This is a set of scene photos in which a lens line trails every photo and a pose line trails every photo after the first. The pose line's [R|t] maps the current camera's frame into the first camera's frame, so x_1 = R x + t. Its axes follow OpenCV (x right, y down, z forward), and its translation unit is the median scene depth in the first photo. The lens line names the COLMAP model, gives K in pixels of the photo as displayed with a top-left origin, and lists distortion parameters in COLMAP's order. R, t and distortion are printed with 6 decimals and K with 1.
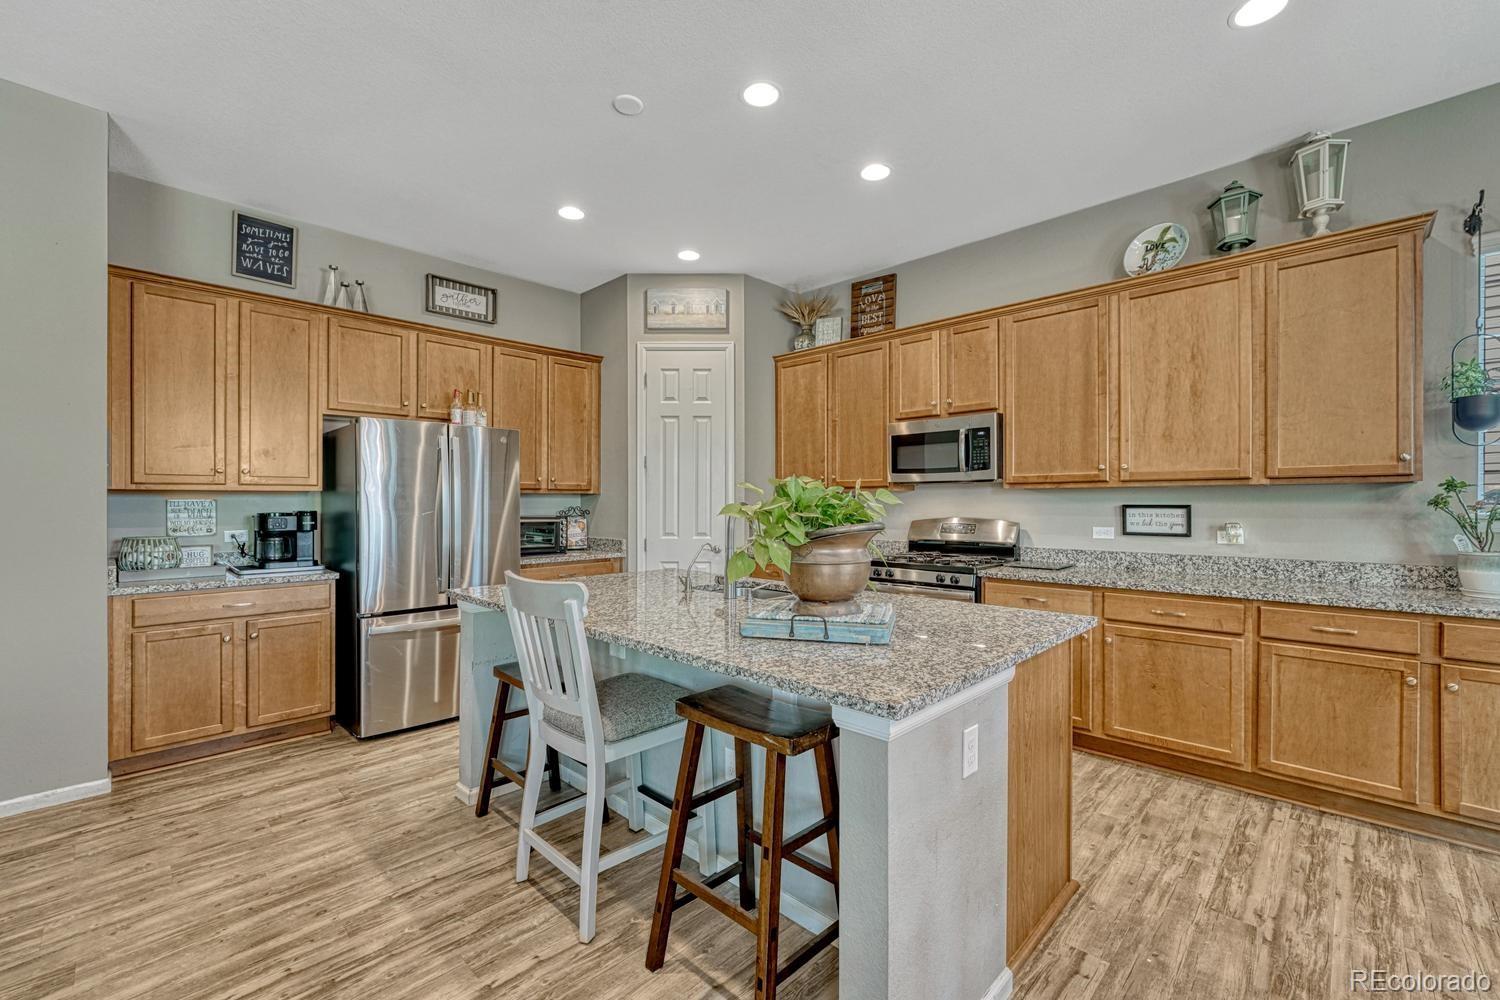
lens RADIAL K [[628.7, 0, 752.3], [0, 628.7, 501.8], [0, 0, 1]] dist [-0.005795, 0.000611]
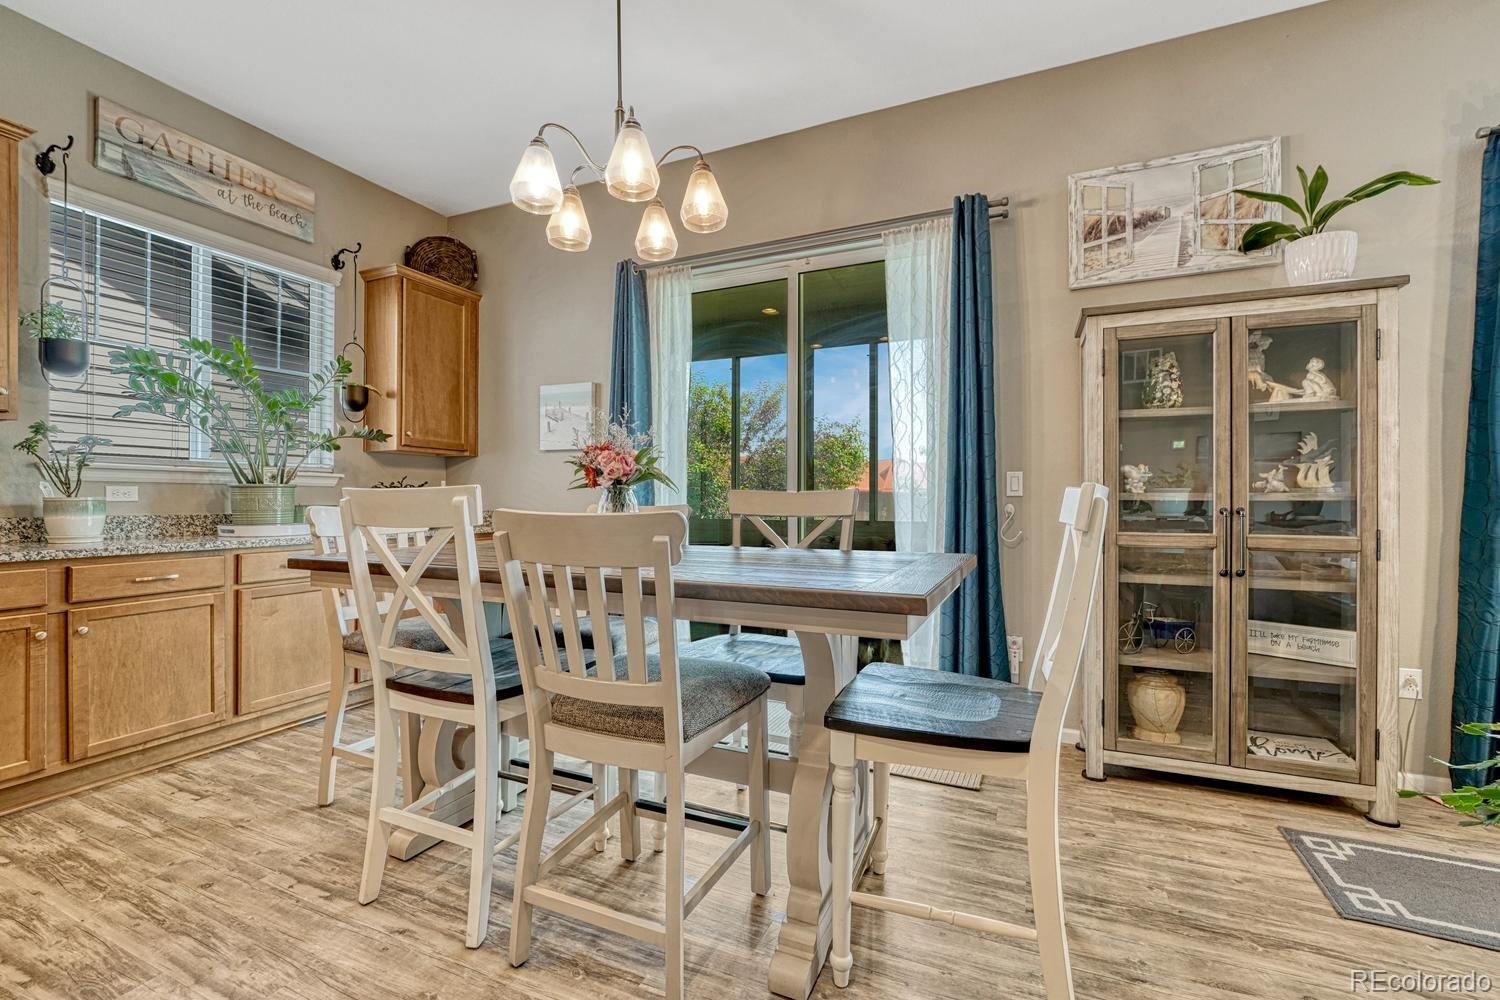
lens RADIAL K [[628.7, 0, 752.3], [0, 628.7, 501.8], [0, 0, 1]] dist [-0.005795, 0.000611]
pose [[-0.344290, -0.002198, 0.938861, -0.098271], [-0.002494, 0.999996, 0.001427, 0.055829], [-0.938860, -0.001850, -0.344295, 0.215887]]
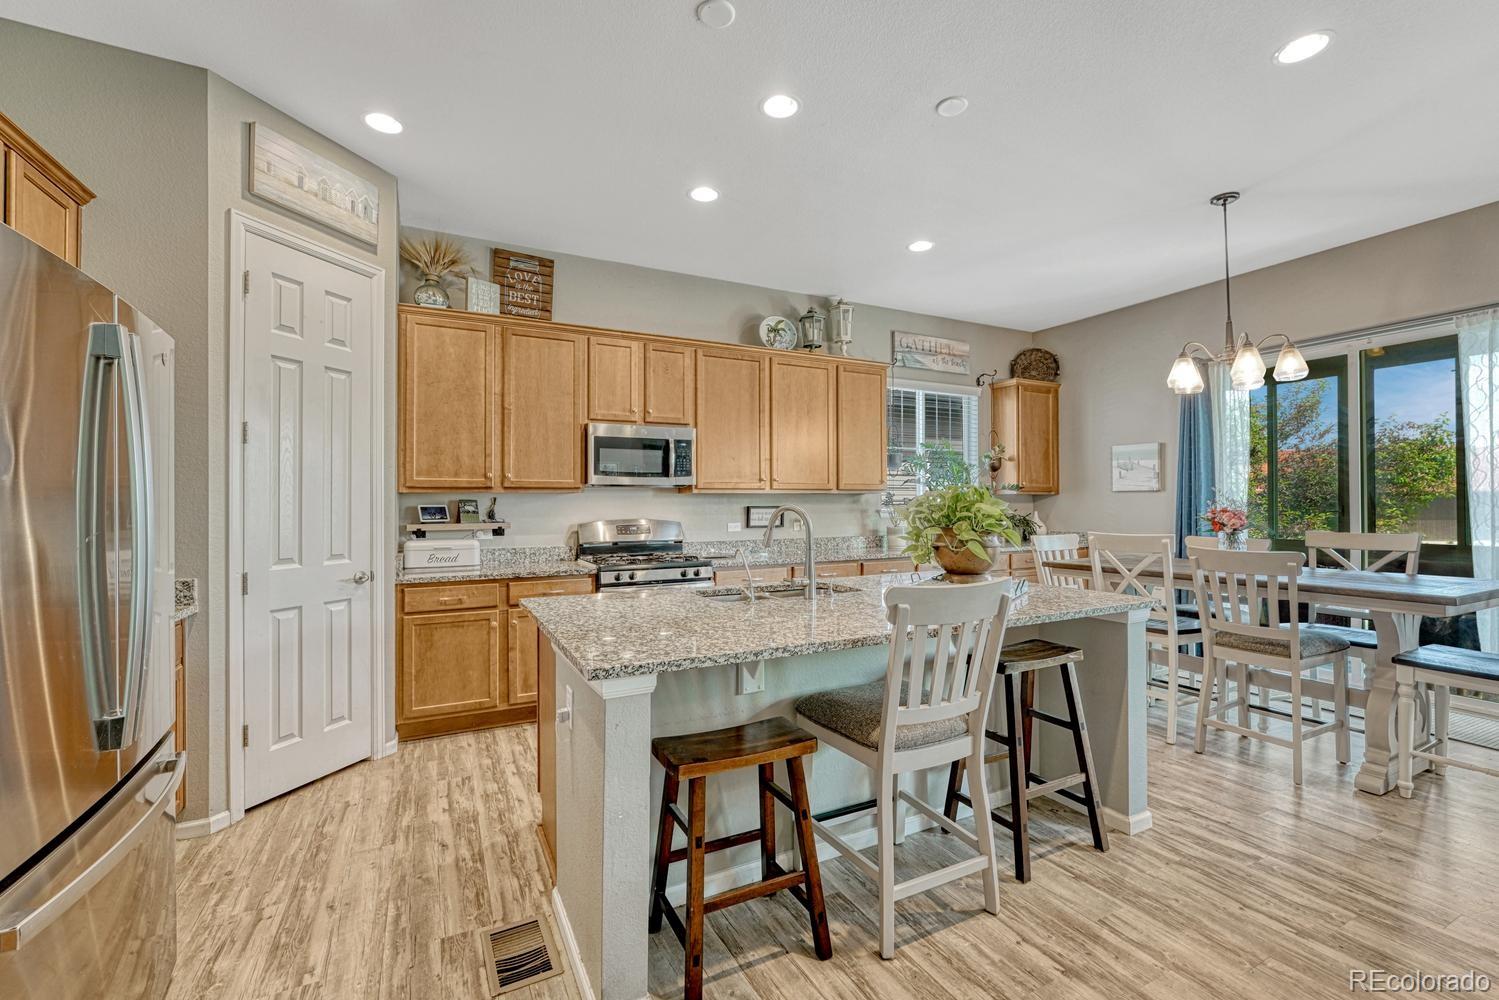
lens RADIAL K [[633.2, 0, 751.8], [0, 633.2, 502.2], [0, 0, 1]] dist [-0.009412, 0.000313]
pose [[0.323630, 0.002927, 0.946179, -0.701401], [0.003638, 0.999984, -0.004337, 0.001798], [-0.946177, 0.004846, 0.323614, 0.518327]]
